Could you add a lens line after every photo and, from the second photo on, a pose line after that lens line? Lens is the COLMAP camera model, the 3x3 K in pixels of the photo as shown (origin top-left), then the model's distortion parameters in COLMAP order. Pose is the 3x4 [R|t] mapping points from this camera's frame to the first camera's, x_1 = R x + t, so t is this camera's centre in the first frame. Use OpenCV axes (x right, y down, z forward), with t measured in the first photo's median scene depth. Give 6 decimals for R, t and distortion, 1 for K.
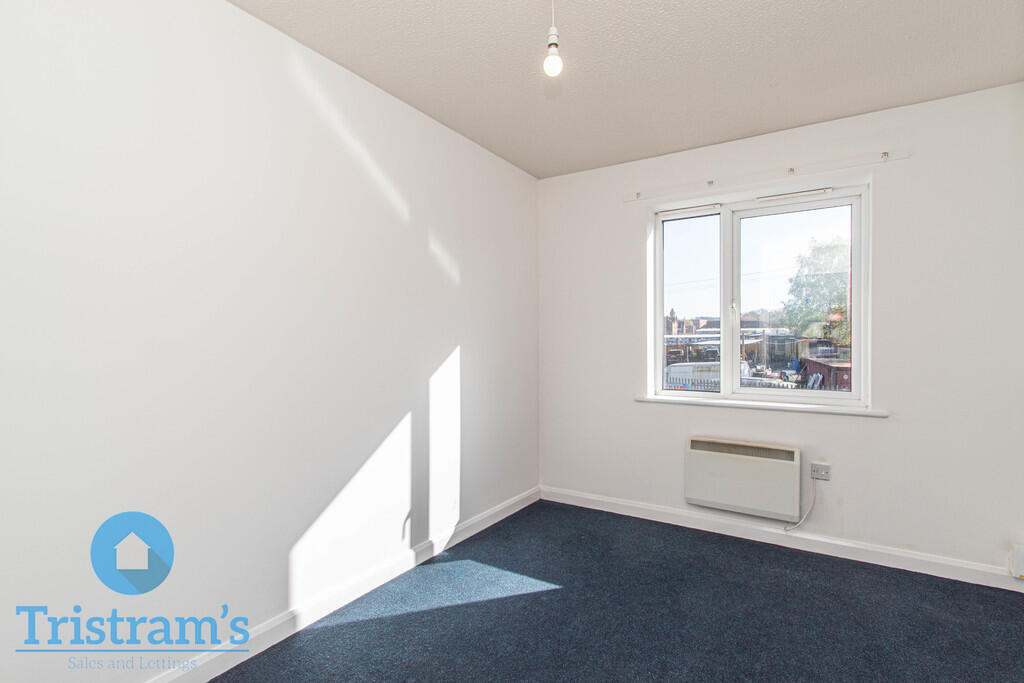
lens RADIAL K [[493.2, 0, 519.1], [0, 493.2, 343.4], [0, 0, 1]] dist [-0.000126, -0.000250]
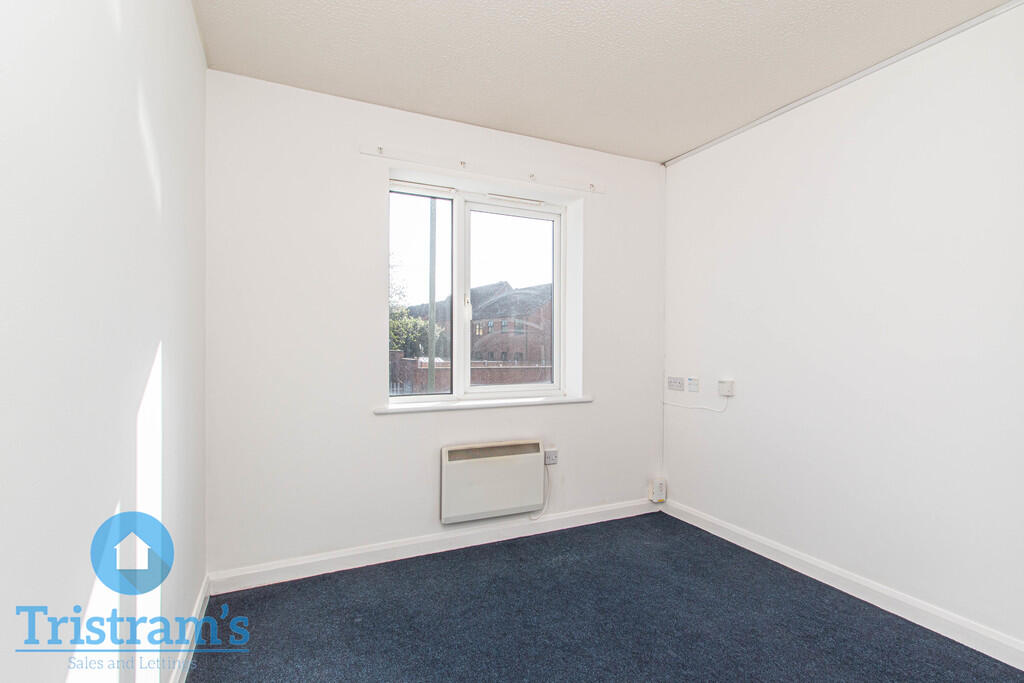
lens RADIAL K [[493.2, 0, 519.1], [0, 493.2, 343.4], [0, 0, 1]] dist [-0.000126, -0.000250]
pose [[0.521672, 0.001855, 0.853144, -0.356022], [-0.003666, 0.999993, 0.000067, 0.005294], [-0.853139, -0.003162, 0.521675, 0.469208]]
